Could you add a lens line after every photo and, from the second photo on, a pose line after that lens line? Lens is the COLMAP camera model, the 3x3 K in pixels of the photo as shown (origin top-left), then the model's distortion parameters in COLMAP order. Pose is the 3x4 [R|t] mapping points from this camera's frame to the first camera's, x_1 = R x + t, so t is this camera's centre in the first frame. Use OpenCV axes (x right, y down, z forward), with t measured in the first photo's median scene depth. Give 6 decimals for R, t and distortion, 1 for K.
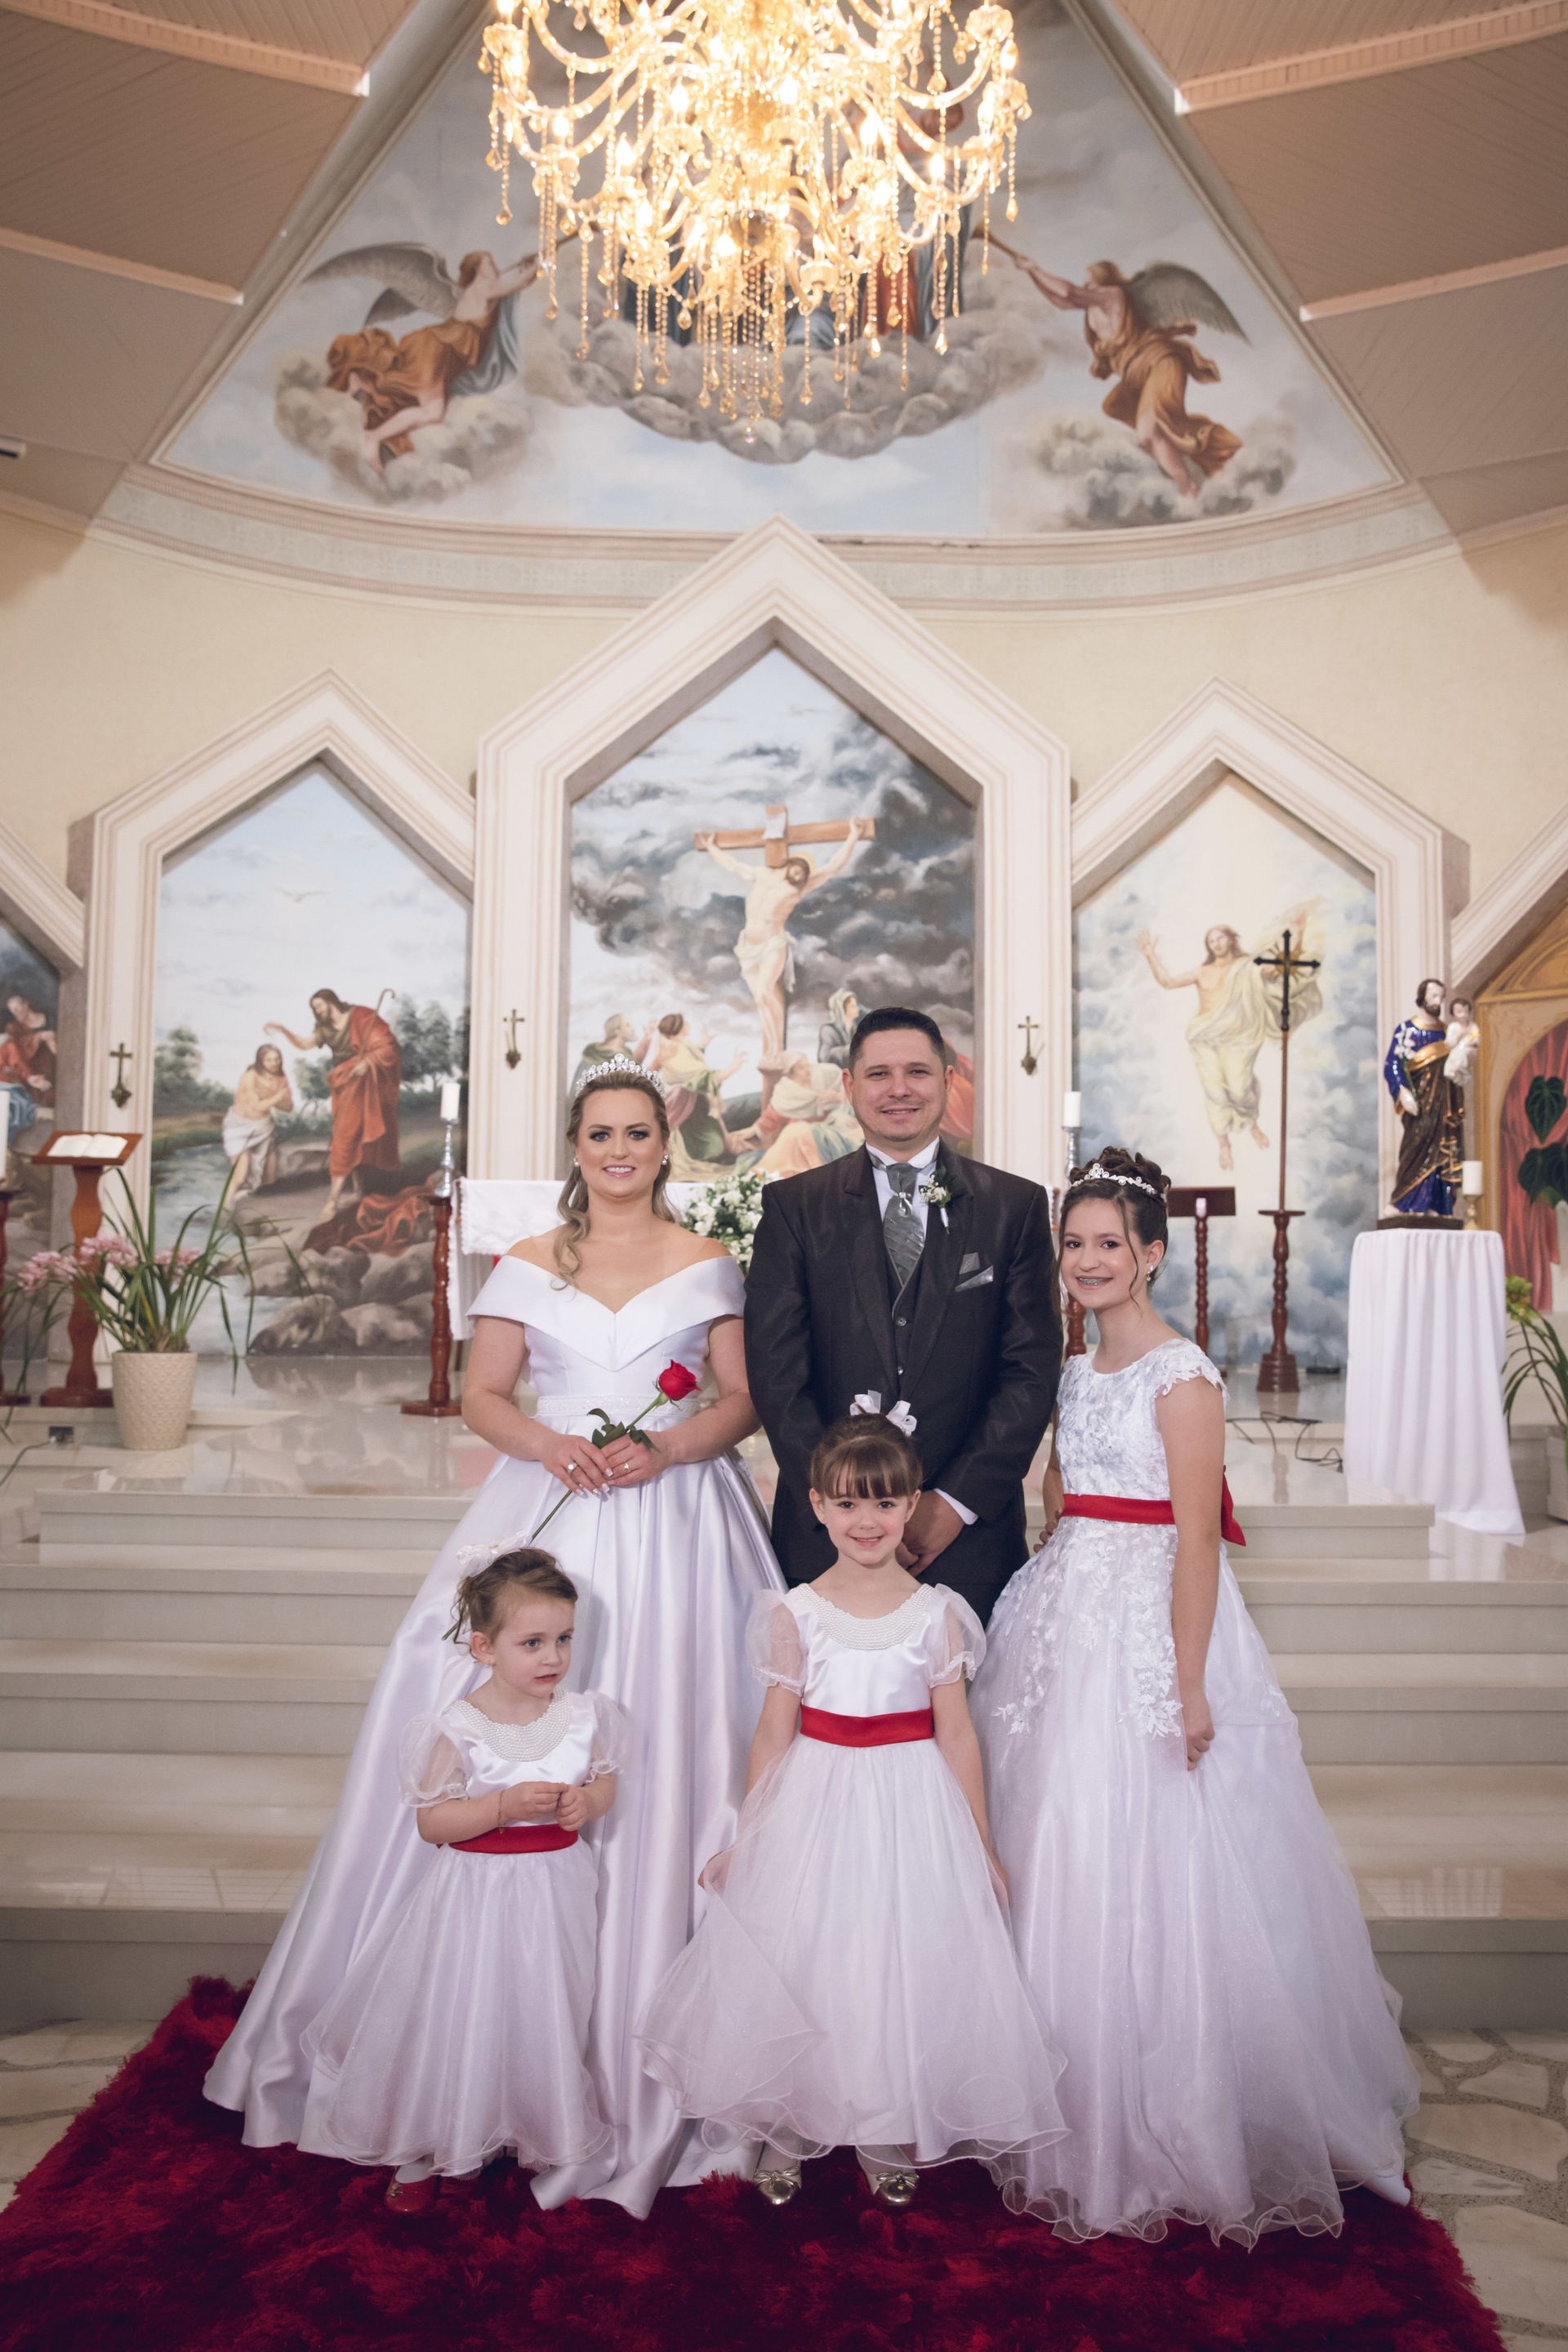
lens RADIAL K [[1827.7, 0, 790.1], [0, 1827.7, 1164.9], [0, 0, 1]] dist [-0.042495, 0.008626]
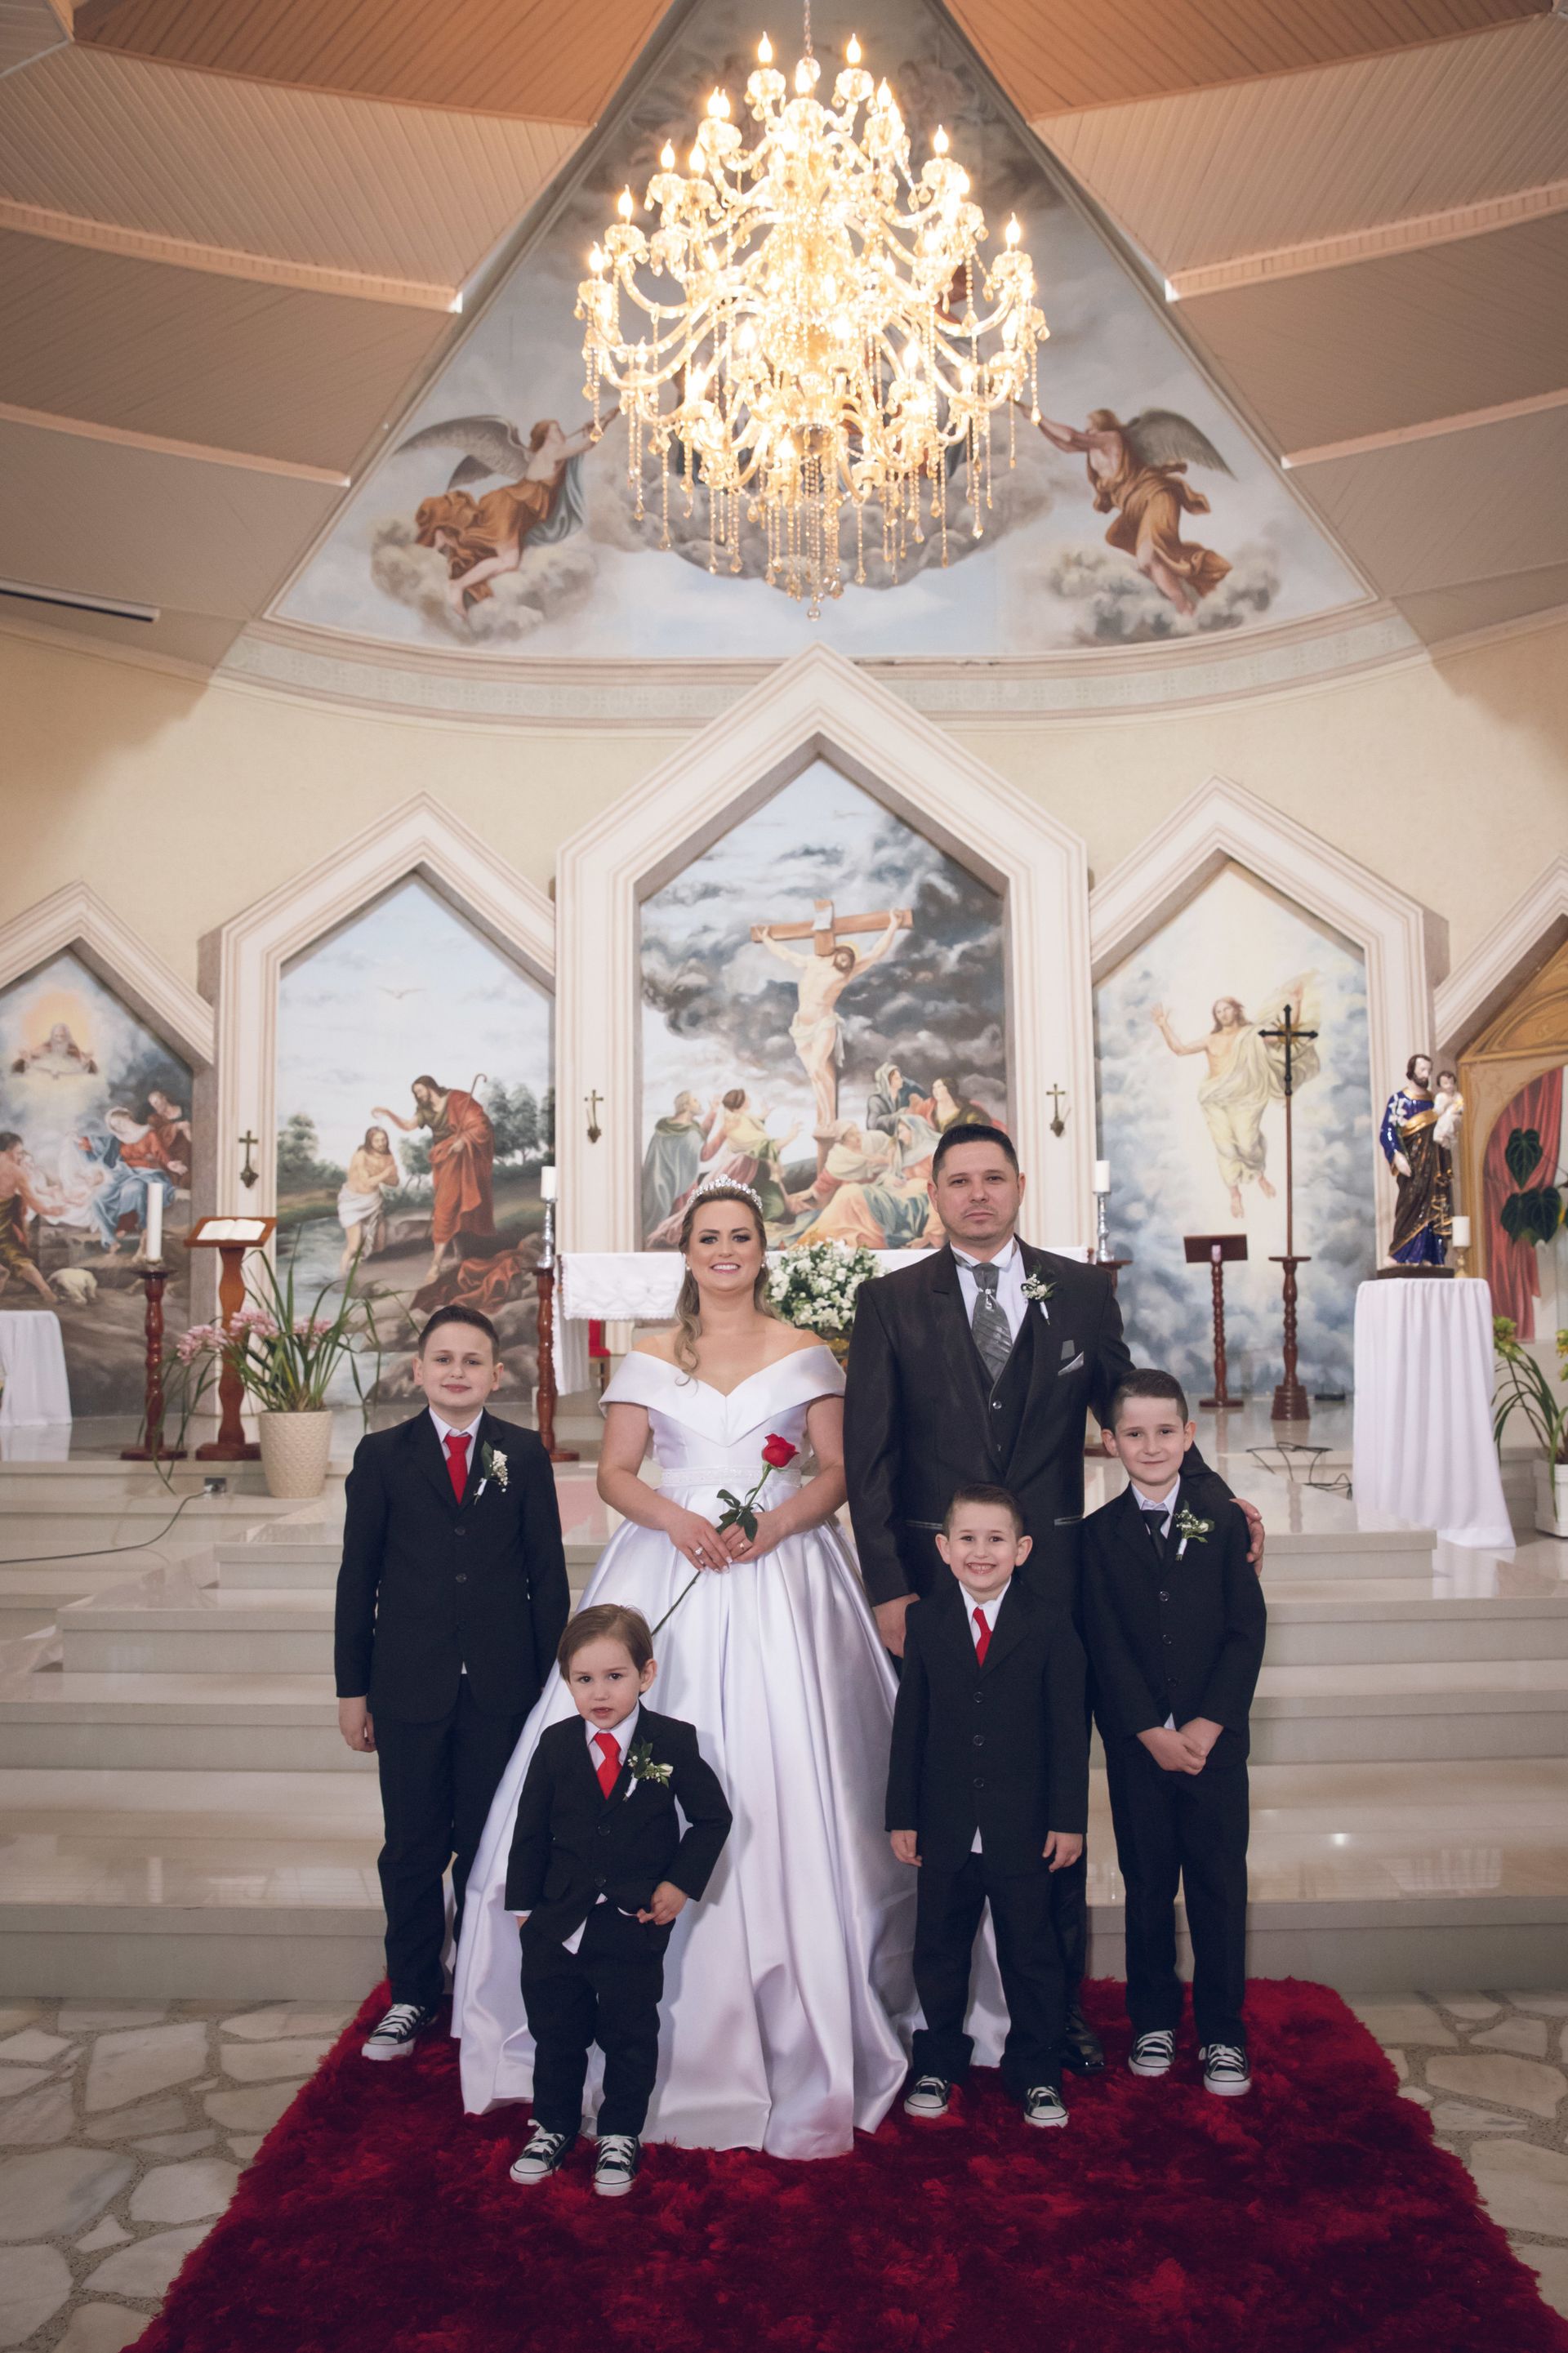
lens RADIAL K [[1672.7, 0, 791.6], [0, 1672.7, 1187.4], [0, 0, 1]] dist [-0.074418, -0.000188]
pose [[0.999407, -0.024999, -0.023665, -0.007384], [0.024711, 0.999618, -0.012394, -0.009636], [0.023965, 0.011802, 0.999643, -0.017332]]
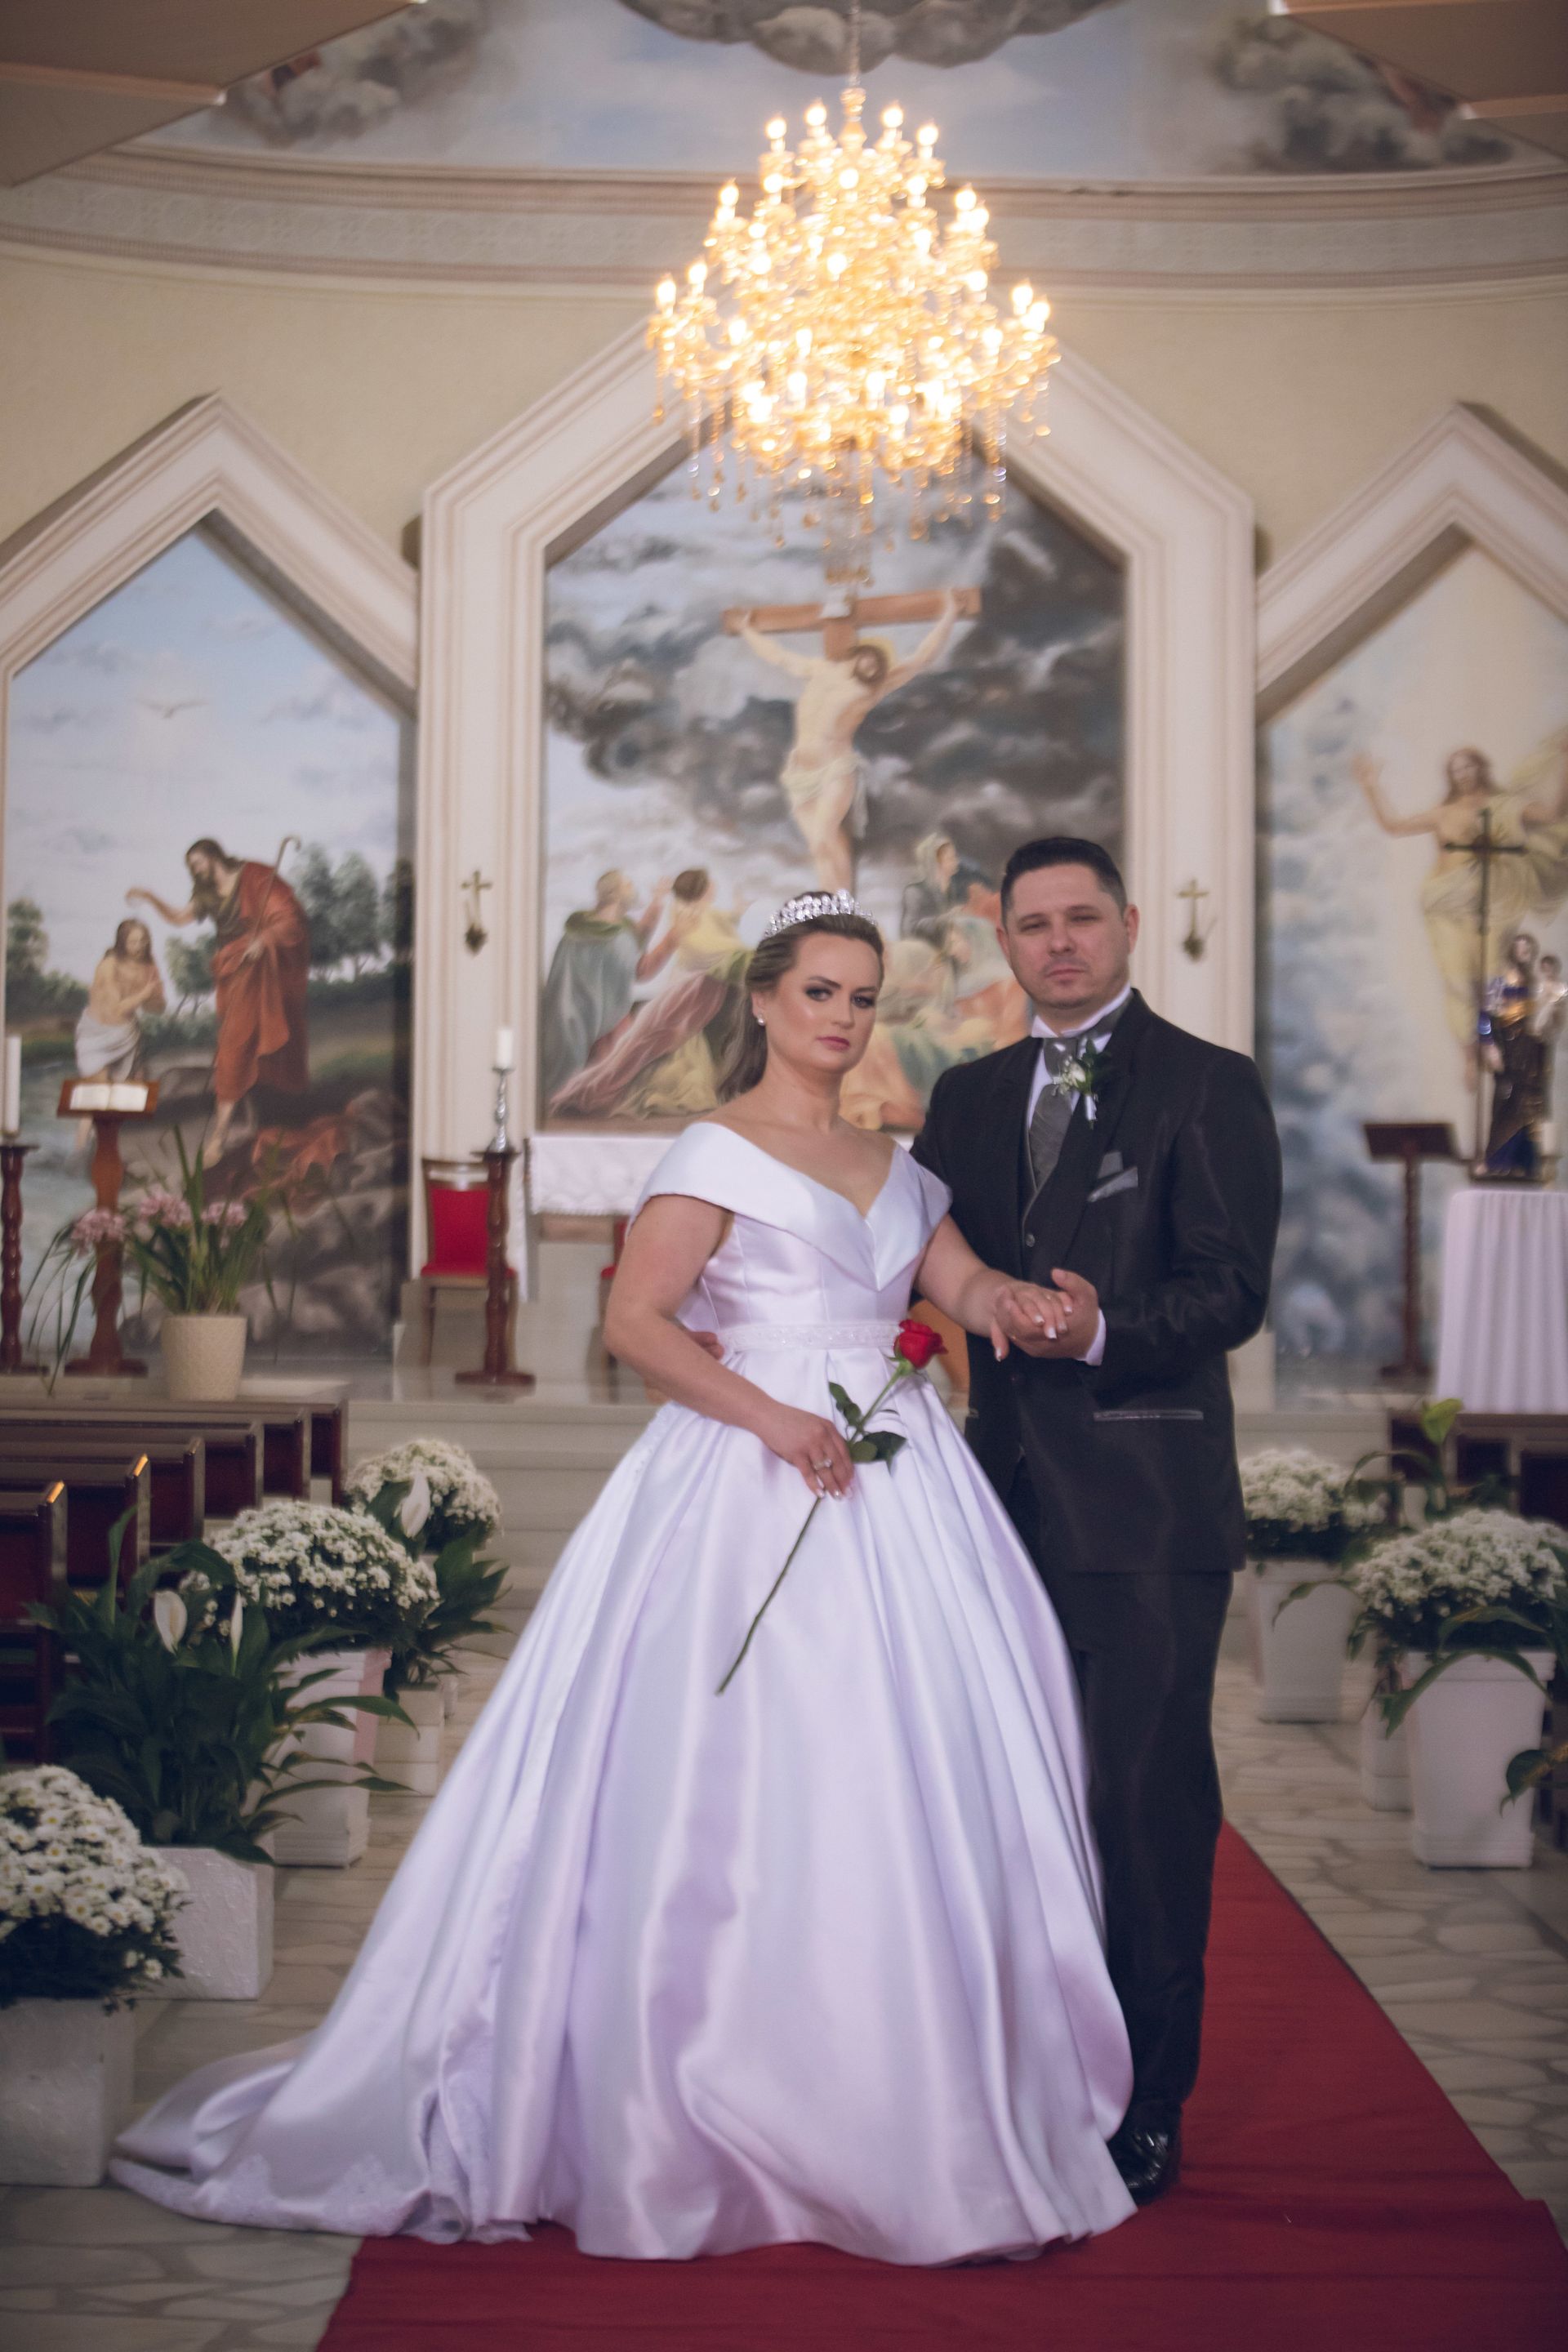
lens RADIAL K [[5278.6, 0, 784.0], [0, 5278.6, 1176.0], [0, 0, 1]] dist [-0.245692, 0.045904]
pose [[0.999979, -0.001034, -0.006460, -0.016116], [0.001321, 0.999009, 0.044496, -0.055469], [0.006407, -0.044504, 0.998989, -1.045683]]
